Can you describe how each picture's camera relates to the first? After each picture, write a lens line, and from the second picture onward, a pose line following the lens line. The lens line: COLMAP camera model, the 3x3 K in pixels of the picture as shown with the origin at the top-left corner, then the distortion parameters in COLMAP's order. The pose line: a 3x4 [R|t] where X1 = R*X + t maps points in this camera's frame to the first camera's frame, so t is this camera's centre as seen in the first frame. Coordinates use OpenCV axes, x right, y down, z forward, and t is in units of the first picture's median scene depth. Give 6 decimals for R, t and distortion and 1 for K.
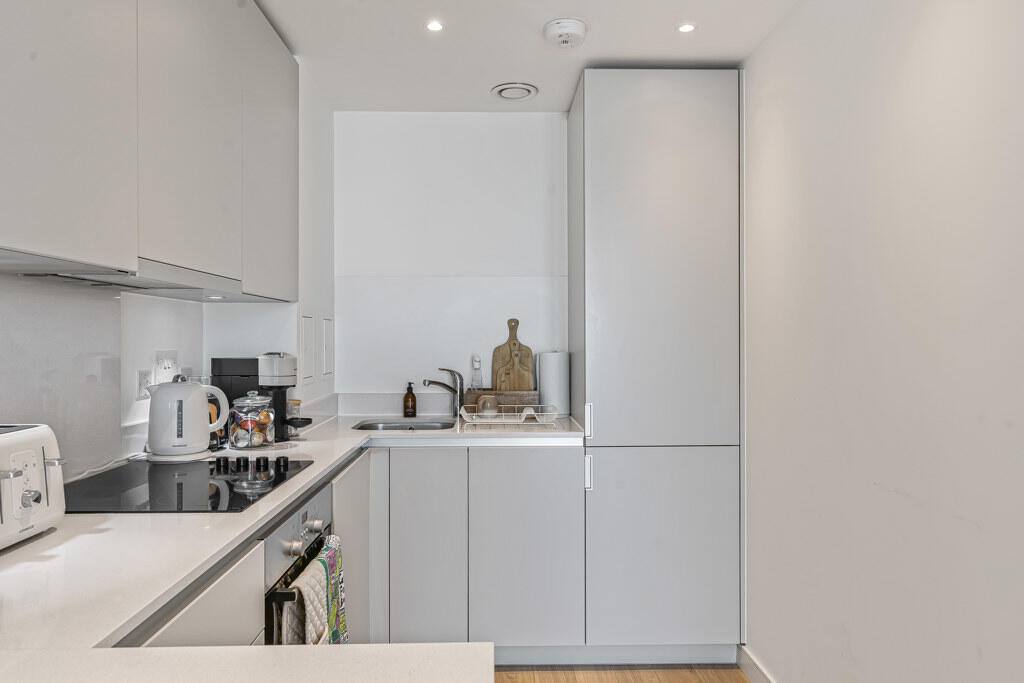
lens RADIAL K [[698.5, 0, 512.0], [0, 698.5, 341.5], [0, 0, 1]] dist [0.004991, 0.001270]
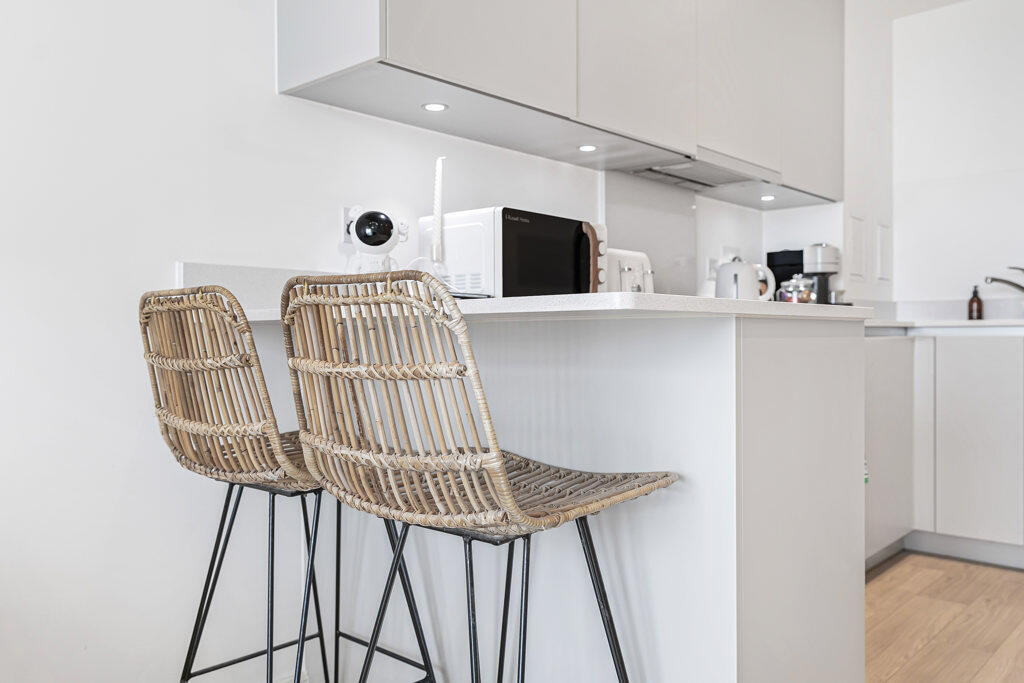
lens RADIAL K [[811.6, 0, 512.0], [0, 811.6, 341.5], [0, 0, 1]] dist [0.004143, 0.003114]
pose [[0.716006, 0.002820, -0.698088, 0.227326], [-0.000240, 0.999993, 0.003794, 0.170530], [0.698094, -0.002548, 0.716002, -0.296814]]
